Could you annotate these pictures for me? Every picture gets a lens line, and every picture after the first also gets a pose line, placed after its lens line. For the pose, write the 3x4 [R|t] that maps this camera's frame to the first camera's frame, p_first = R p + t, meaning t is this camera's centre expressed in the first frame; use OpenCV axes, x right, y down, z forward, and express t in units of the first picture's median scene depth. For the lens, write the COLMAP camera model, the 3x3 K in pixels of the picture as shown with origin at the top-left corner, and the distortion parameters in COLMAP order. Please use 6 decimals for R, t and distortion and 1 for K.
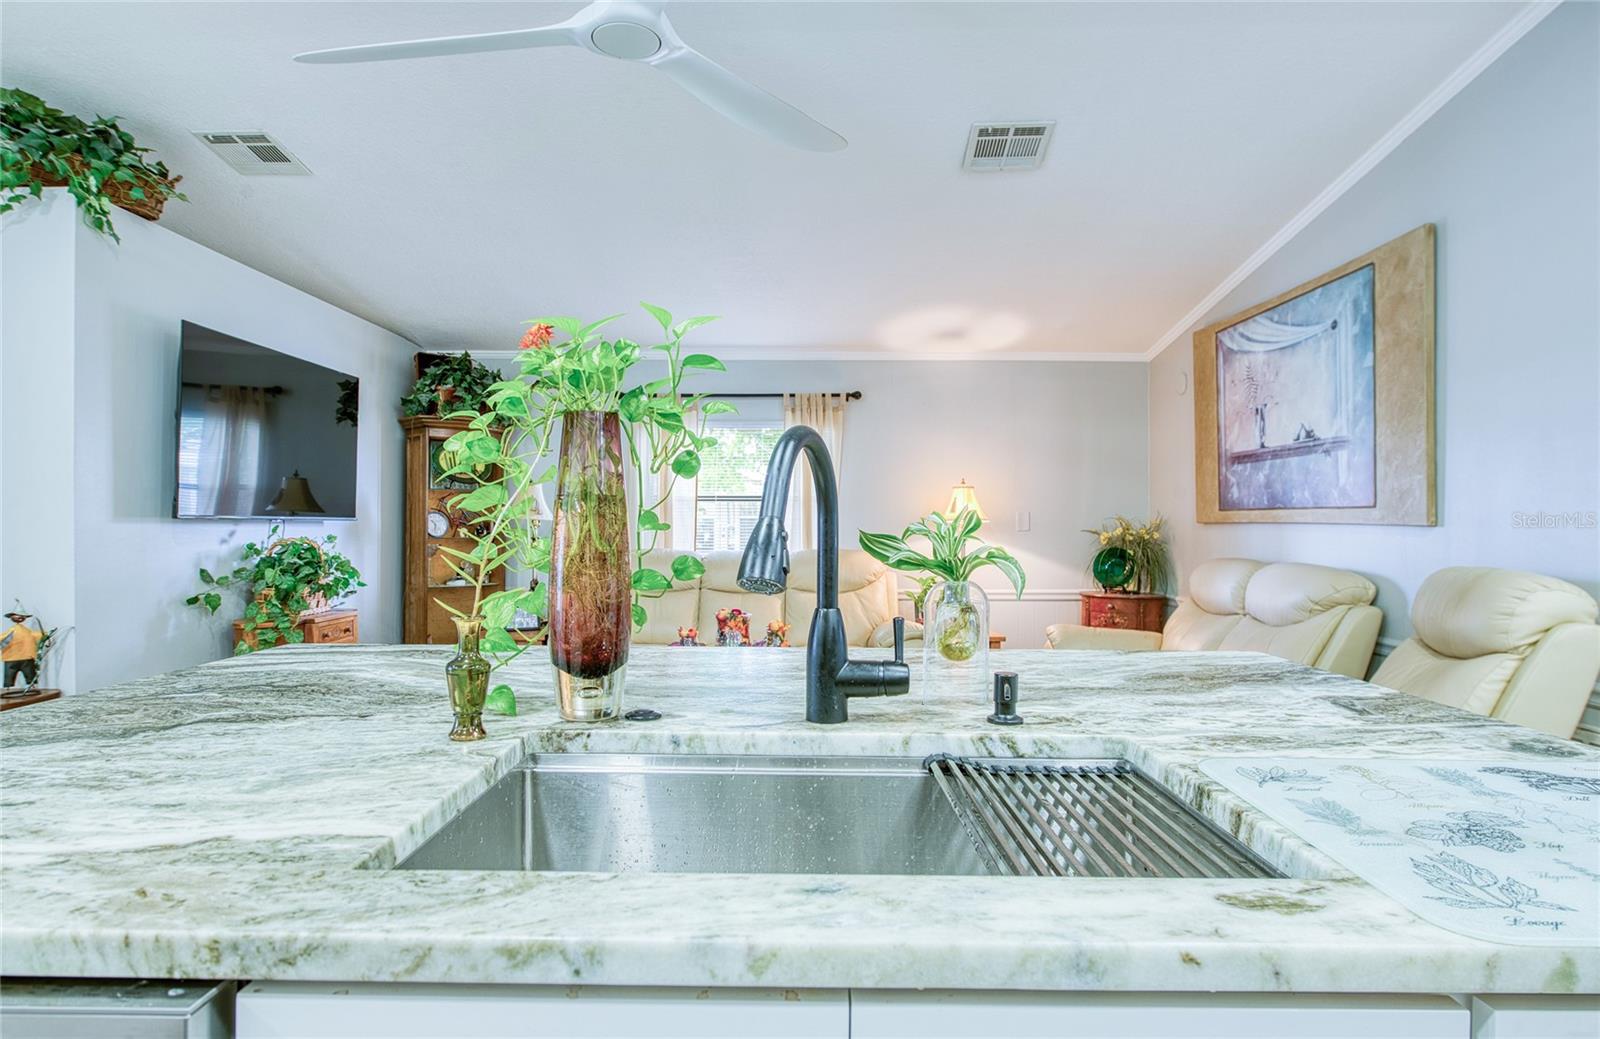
lens RADIAL K [[903.7, 0, 800.0], [0, 903.7, 519.5], [0, 0, 1]] dist [-0.005071, -0.000970]
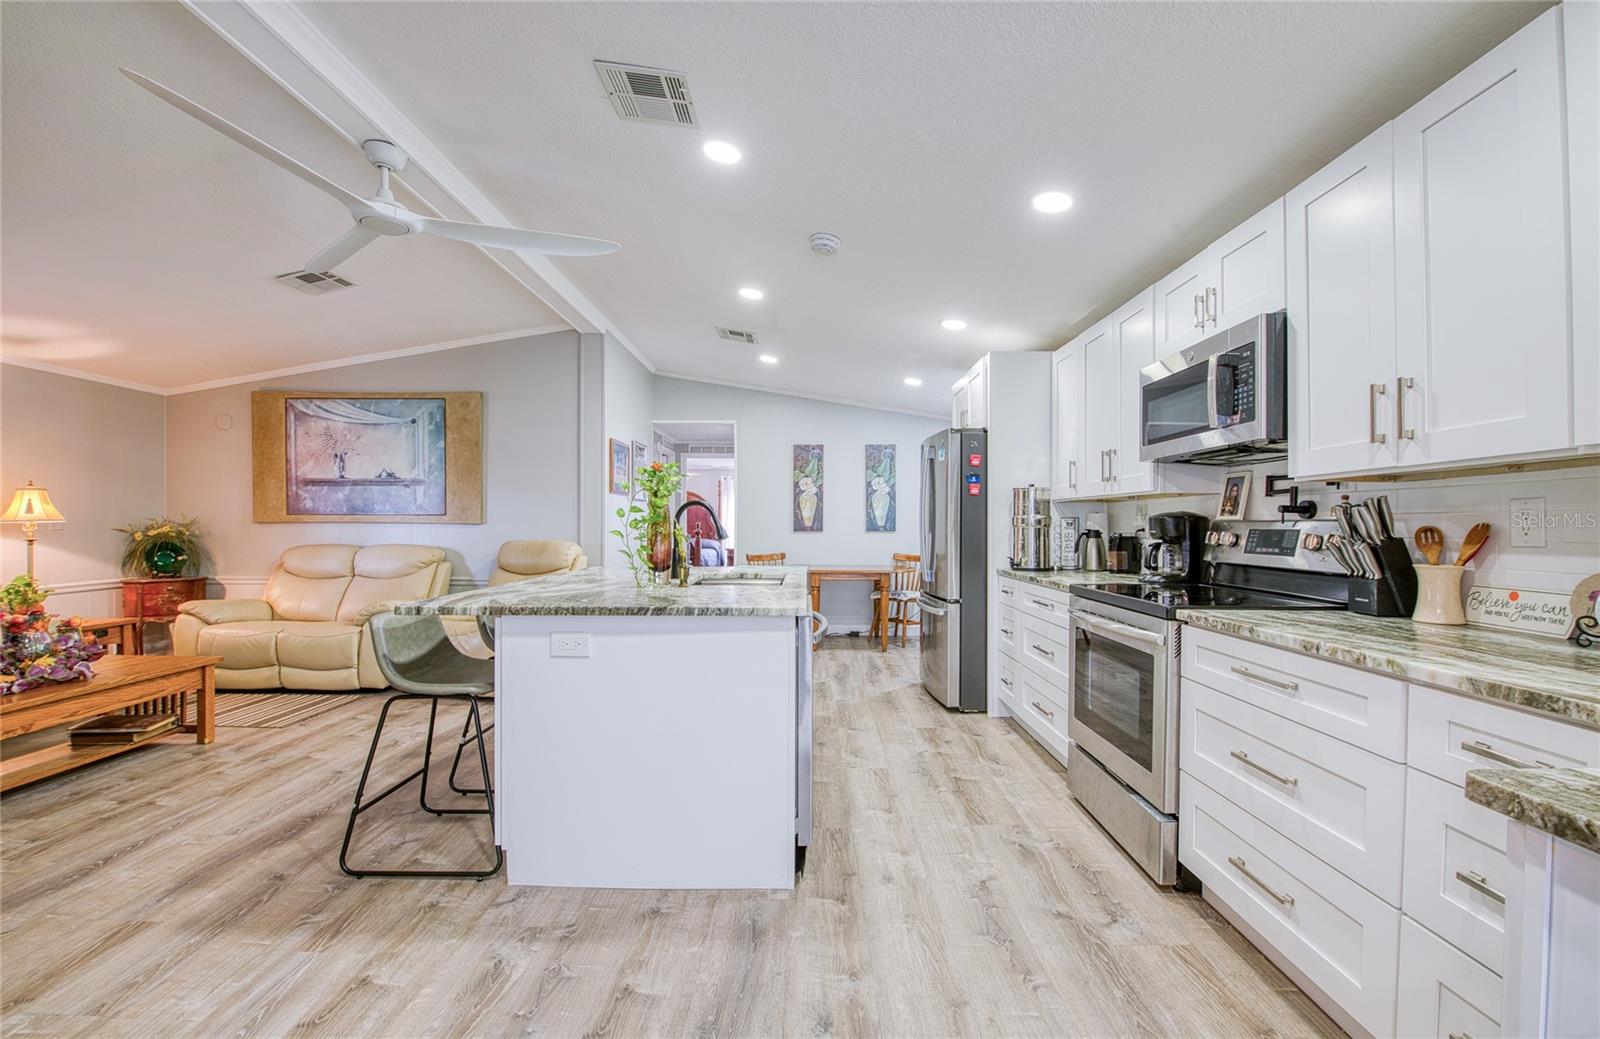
lens RADIAL K [[652.4, 0, 797.4], [0, 652.4, 523.6], [0, 0, 1]] dist [-0.021434, -0.000228]
pose [[0.017250, -0.005049, 0.999838, -0.748044], [-0.004805, 0.999975, 0.005132, -0.004863], [-0.999840, -0.004893, 0.017225, 0.134549]]
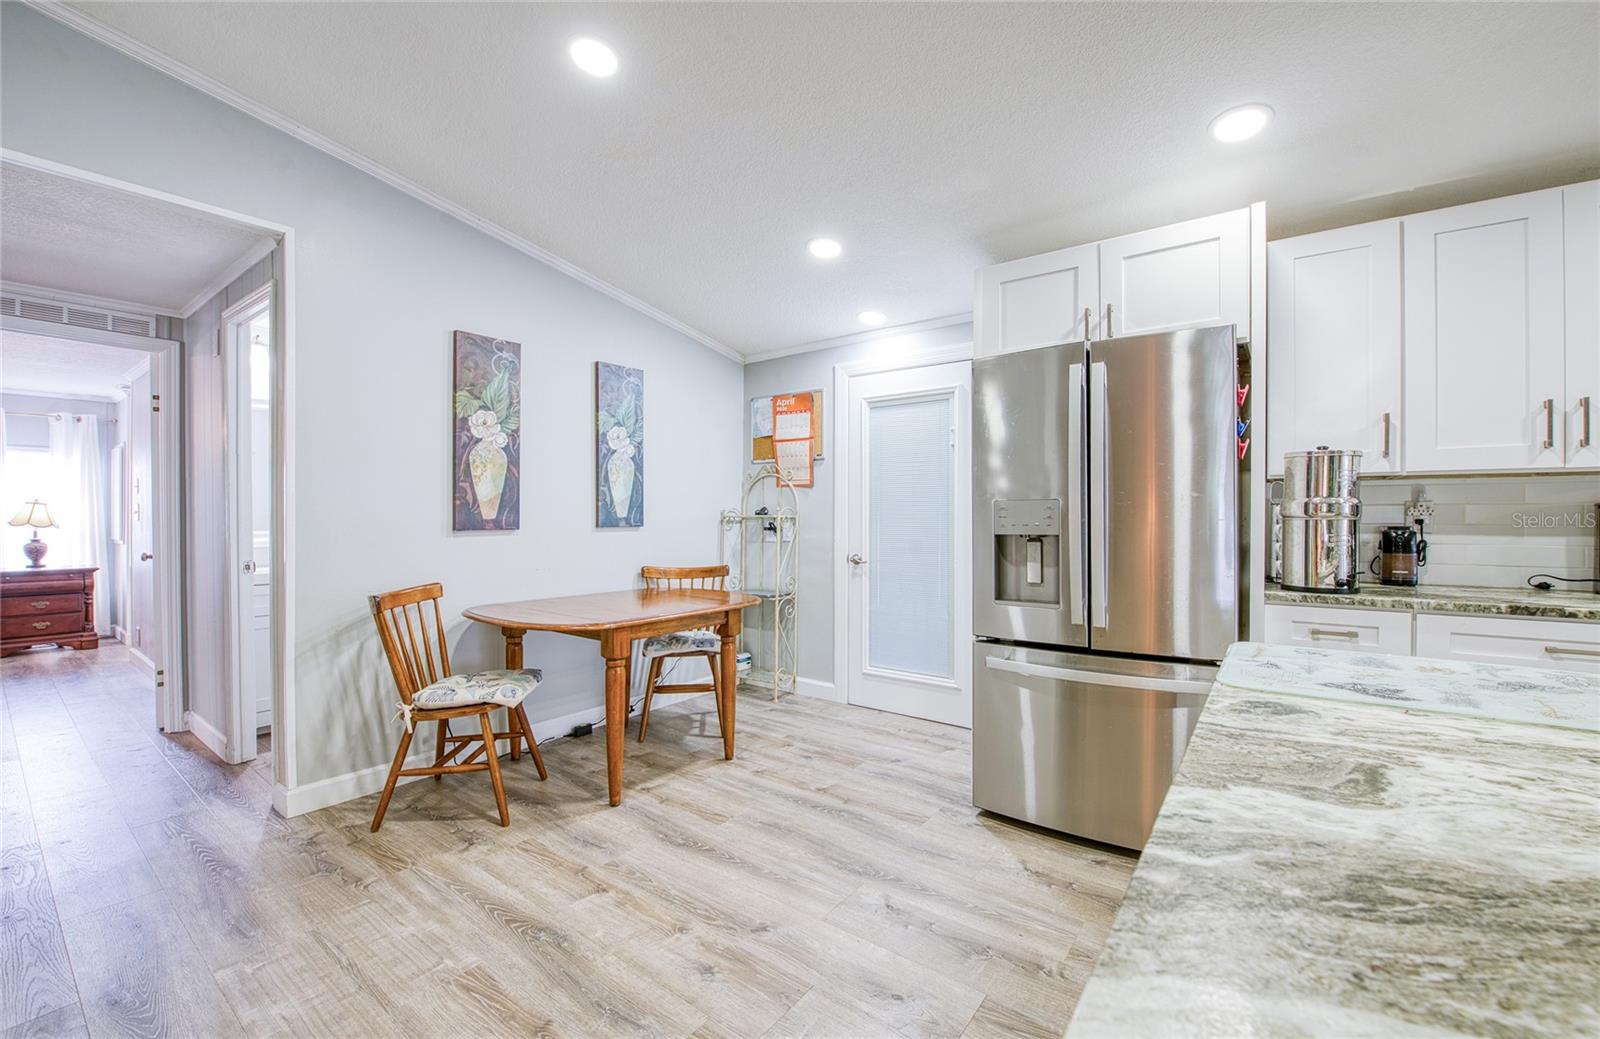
lens RADIAL K [[652.7, 0, 791.7], [0, 652.7, 521.8], [0, 0, 1]] dist [-0.019601, -0.000699]
pose [[-0.793429, -0.012439, 0.608535, 0.218402], [-0.005892, 0.999901, 0.012757, 0.002102], [-0.608634, 0.006536, -0.793424, 0.527859]]
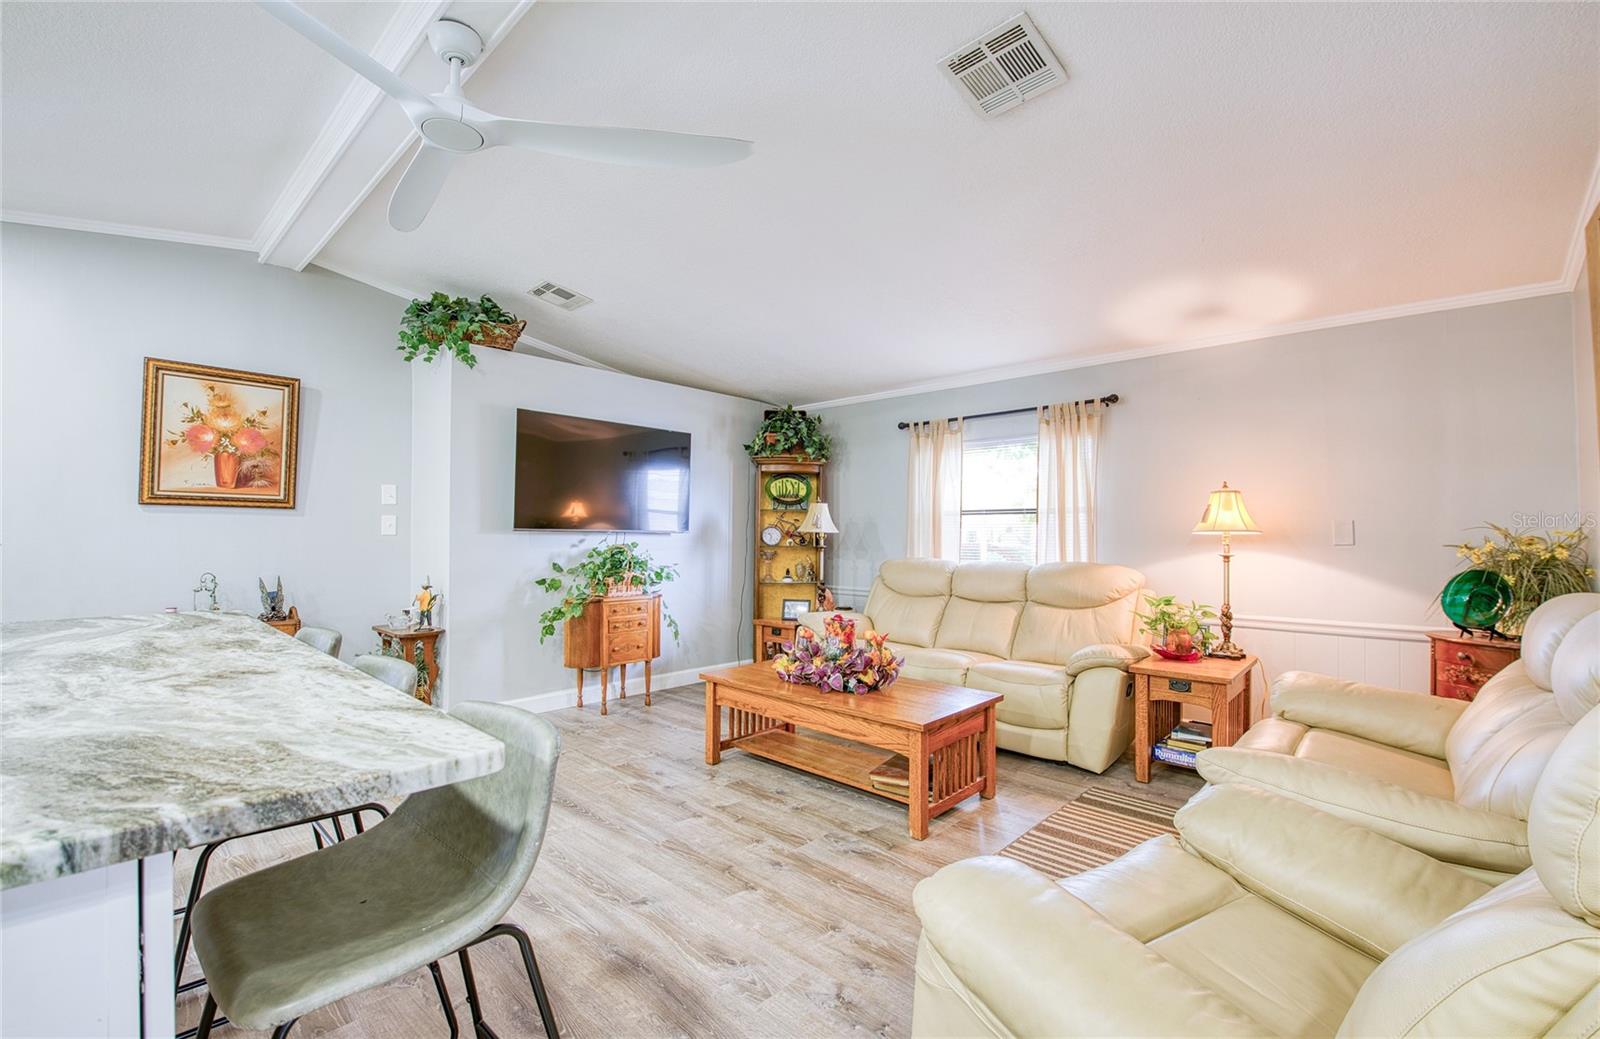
lens RADIAL K [[690.0, 0, 801.5], [0, 690.0, 524.4], [0, 0, 1]] dist [-0.021783, -0.000133]
pose [[0.728318, -0.010308, -0.685161, 0.442337], [0.000498, 0.999895, -0.014513, 0.004440], [0.685239, 0.010229, 0.728247, 0.372239]]
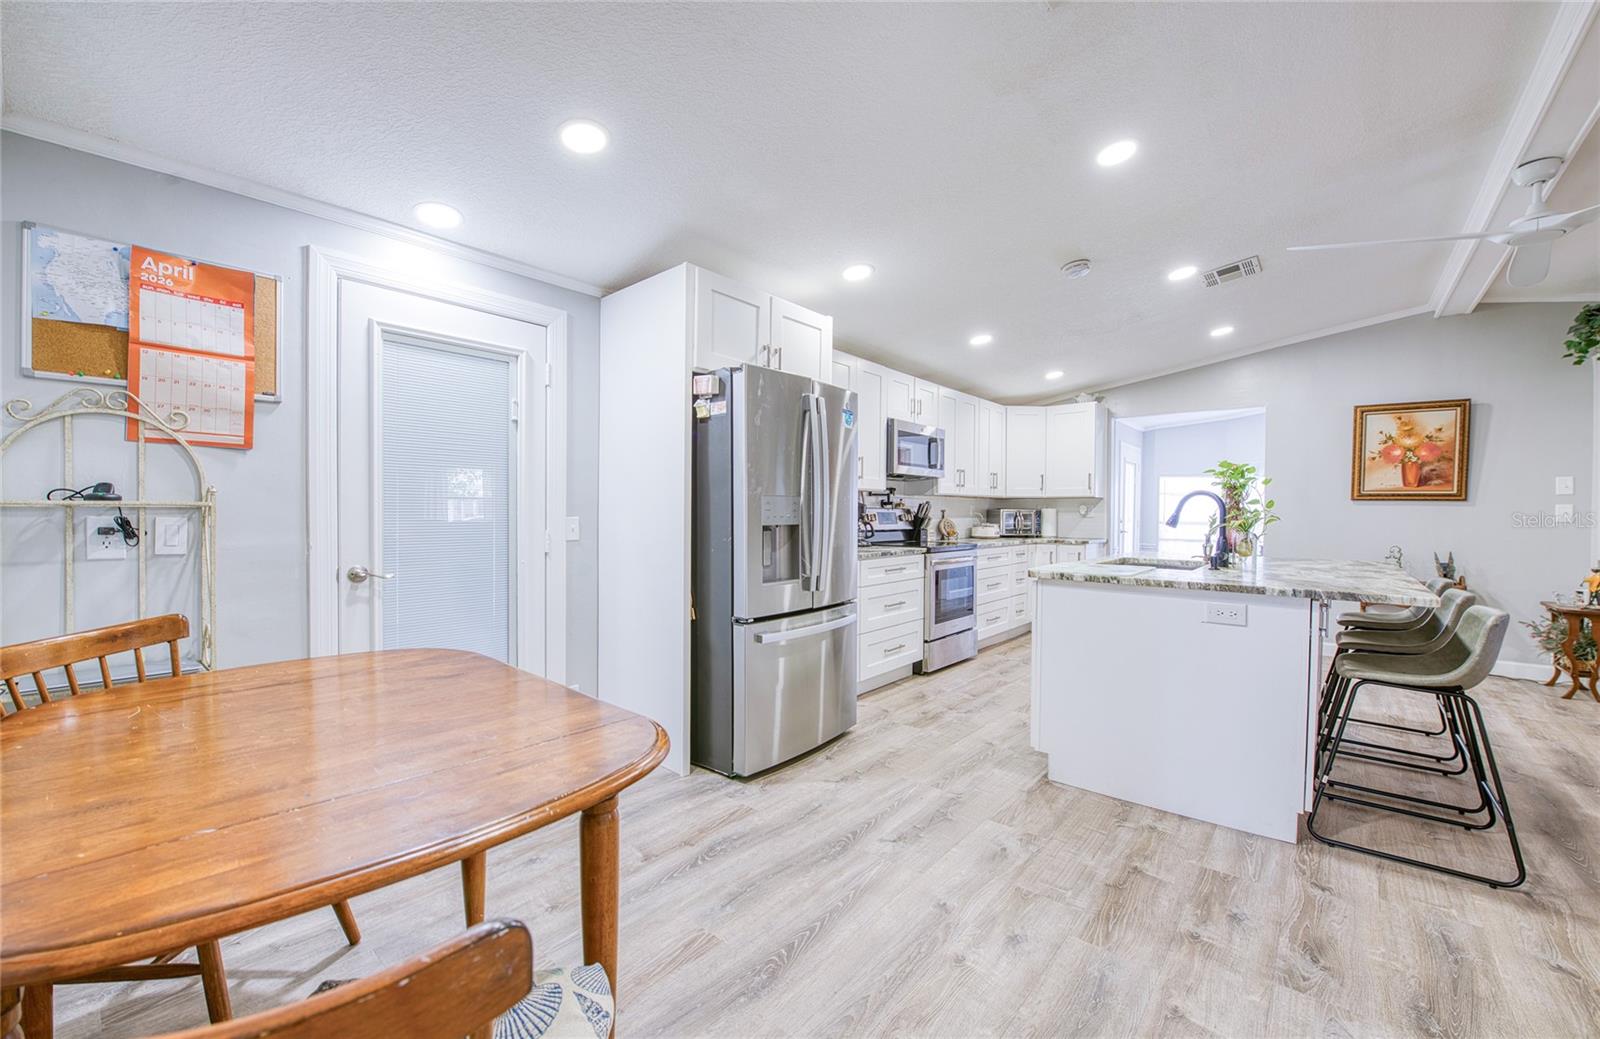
lens RADIAL K [[652.7, 0, 791.7], [0, 652.7, 521.8], [0, 0, 1]] dist [-0.019601, -0.000699]
pose [[-0.646283, -0.000335, -0.763098, 0.939648], [-0.012245, 0.999876, 0.009932, 0.010108], [0.763000, 0.015763, -0.646207, 0.397409]]
